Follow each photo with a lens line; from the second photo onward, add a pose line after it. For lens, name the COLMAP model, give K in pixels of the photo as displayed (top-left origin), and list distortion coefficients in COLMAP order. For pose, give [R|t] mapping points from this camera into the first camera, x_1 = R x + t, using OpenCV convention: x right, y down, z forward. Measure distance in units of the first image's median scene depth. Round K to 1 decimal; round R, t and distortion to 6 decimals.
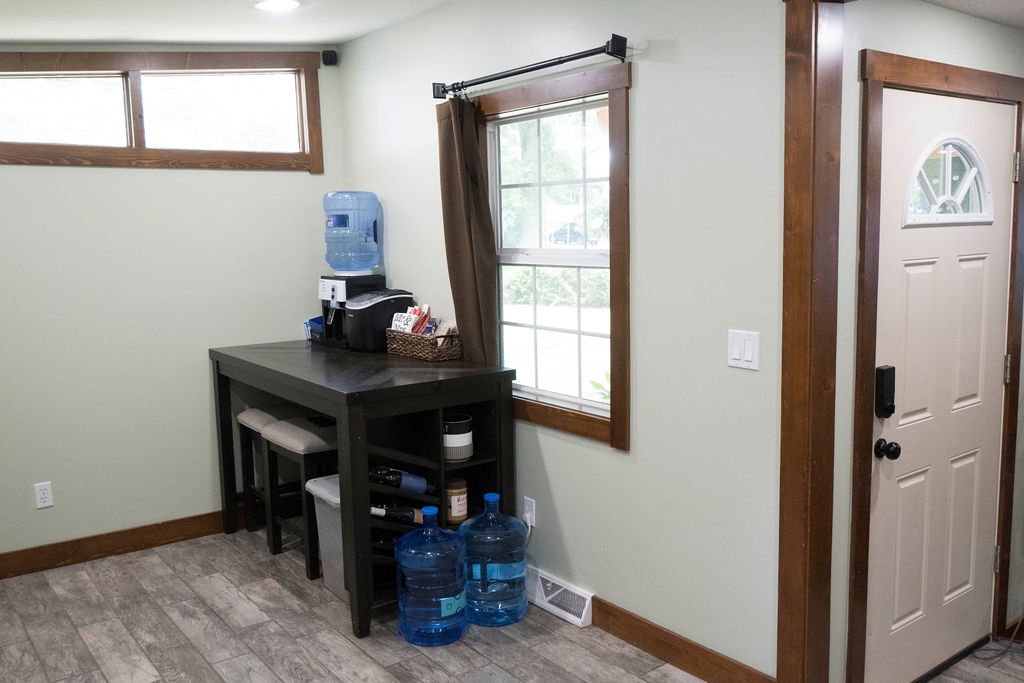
lens RADIAL K [[888.4, 0, 512.0], [0, 888.4, 341.5], [0, 0, 1]] dist [-0.004147, -0.009934]
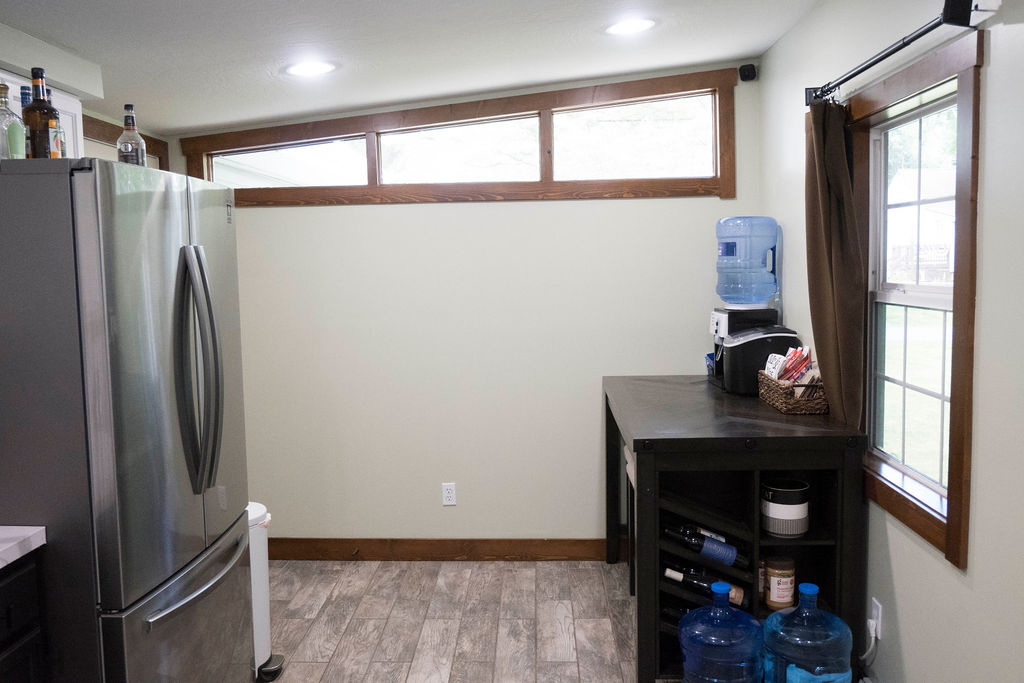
lens RADIAL K [[888.4, 0, 512.0], [0, 888.4, 341.5], [0, 0, 1]] dist [-0.004147, -0.009934]
pose [[0.776467, 0.059384, -0.627353, 0.233775], [-0.075940, 0.997112, 0.000394, -0.026760], [0.625565, 0.047335, 0.778735, 0.166189]]
